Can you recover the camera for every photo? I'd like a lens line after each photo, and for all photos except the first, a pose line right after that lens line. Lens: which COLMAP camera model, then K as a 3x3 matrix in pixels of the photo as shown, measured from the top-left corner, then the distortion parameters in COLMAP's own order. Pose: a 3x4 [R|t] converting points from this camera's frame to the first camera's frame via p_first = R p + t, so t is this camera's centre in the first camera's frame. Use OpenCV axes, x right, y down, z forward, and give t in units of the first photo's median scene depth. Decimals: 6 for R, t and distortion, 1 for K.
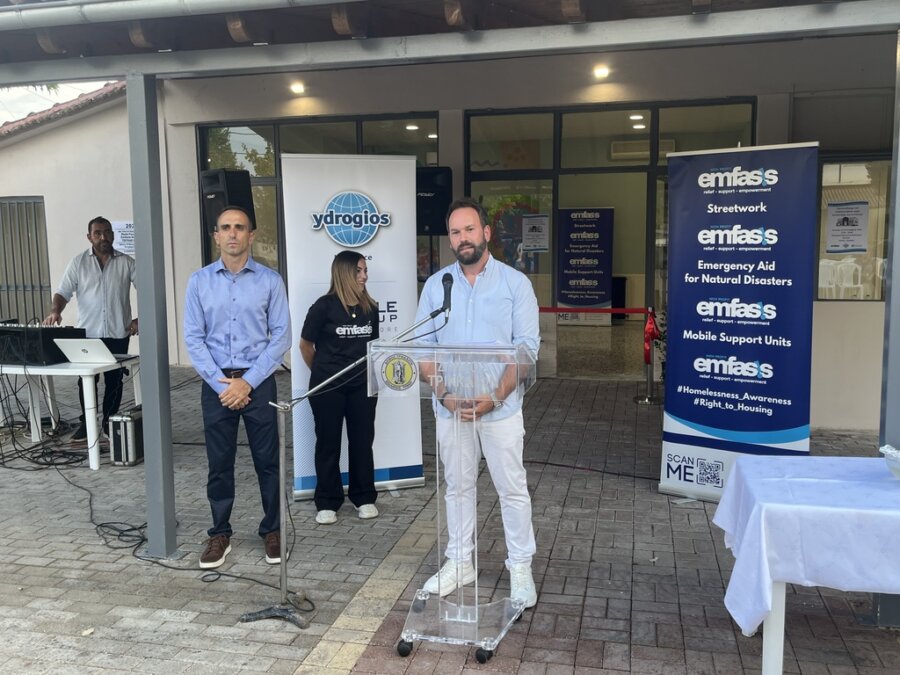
lens RADIAL K [[818.9, 0, 460.3], [0, 818.9, 333.5], [0, 0, 1]] dist [0.048378, 0.000000]
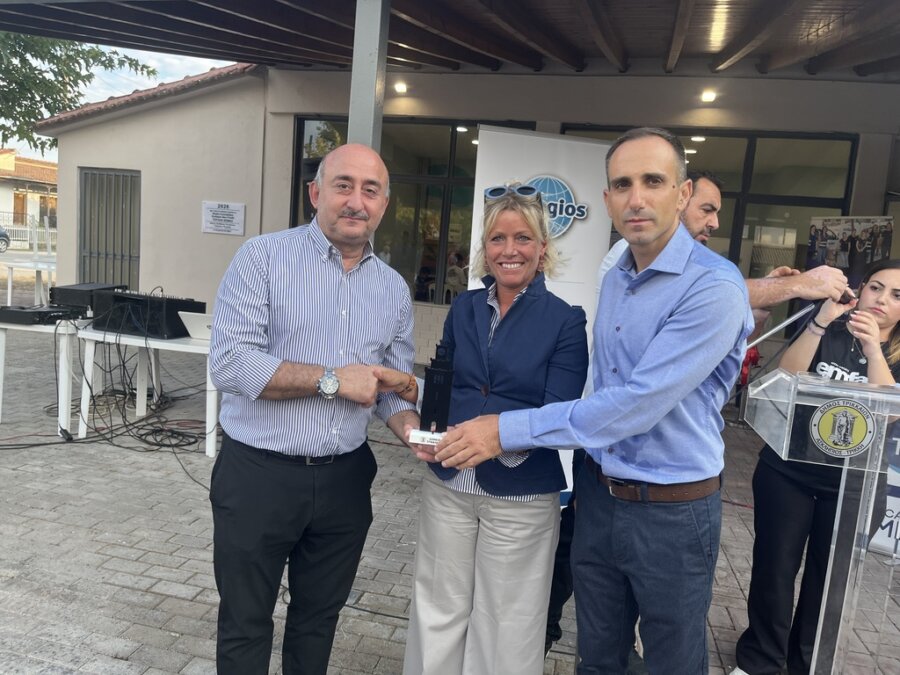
lens RADIAL K [[677.1, 0, 441.5], [0, 677.1, 326.1], [0, 0, 1]] dist [0.025626, -0.029392]
pose [[0.995711, 0.091940, 0.010293, -0.236645], [-0.091896, 0.995758, -0.004679, -0.000350], [-0.010680, 0.003713, 0.999936, 0.277586]]
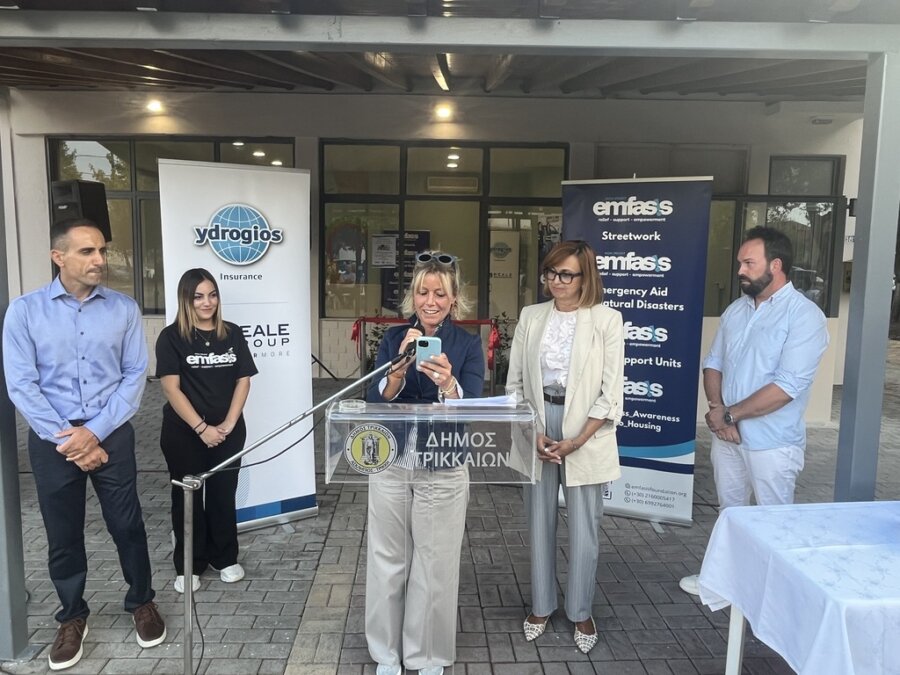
lens RADIAL K [[629.6, 0, 442.4], [0, 629.6, 325.0], [0, 0, 1]] dist [0.004102, -0.002868]
pose [[0.967791, -0.005792, 0.251687, -0.090424], [0.006115, 0.999981, -0.000502, -0.036698], [-0.251679, 0.002025, 0.967809, 0.261358]]
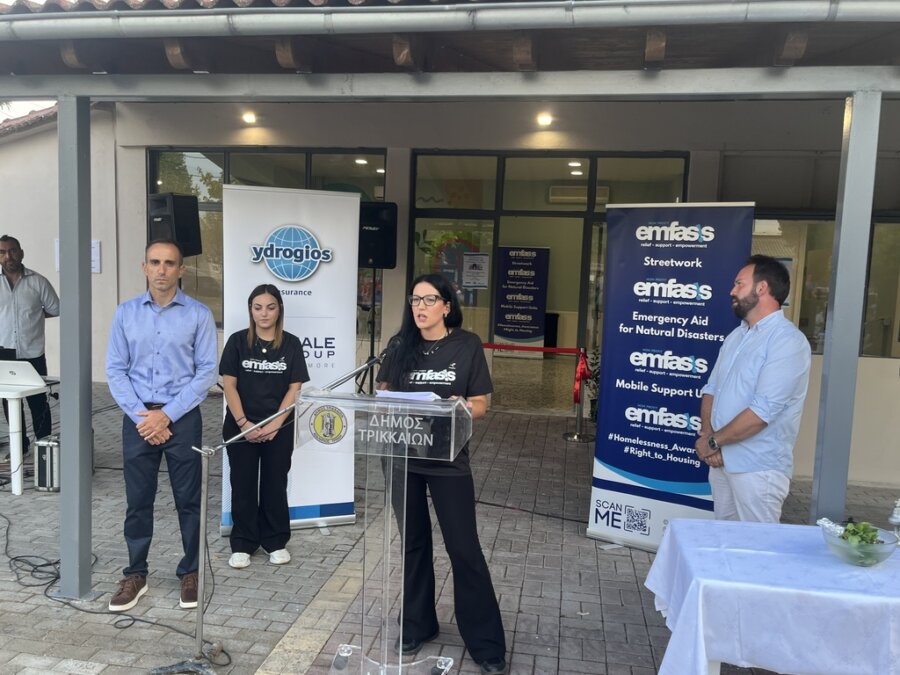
lens RADIAL K [[764.6, 0, 446.1], [0, 764.6, 347.1], [0, 0, 1]] dist [0.073253, -0.074277]
pose [[0.997455, 0.041280, 0.058138, 0.003805], [-0.040632, 0.999099, -0.012286, -0.021954], [-0.058593, 0.009893, 0.998233, 0.060986]]
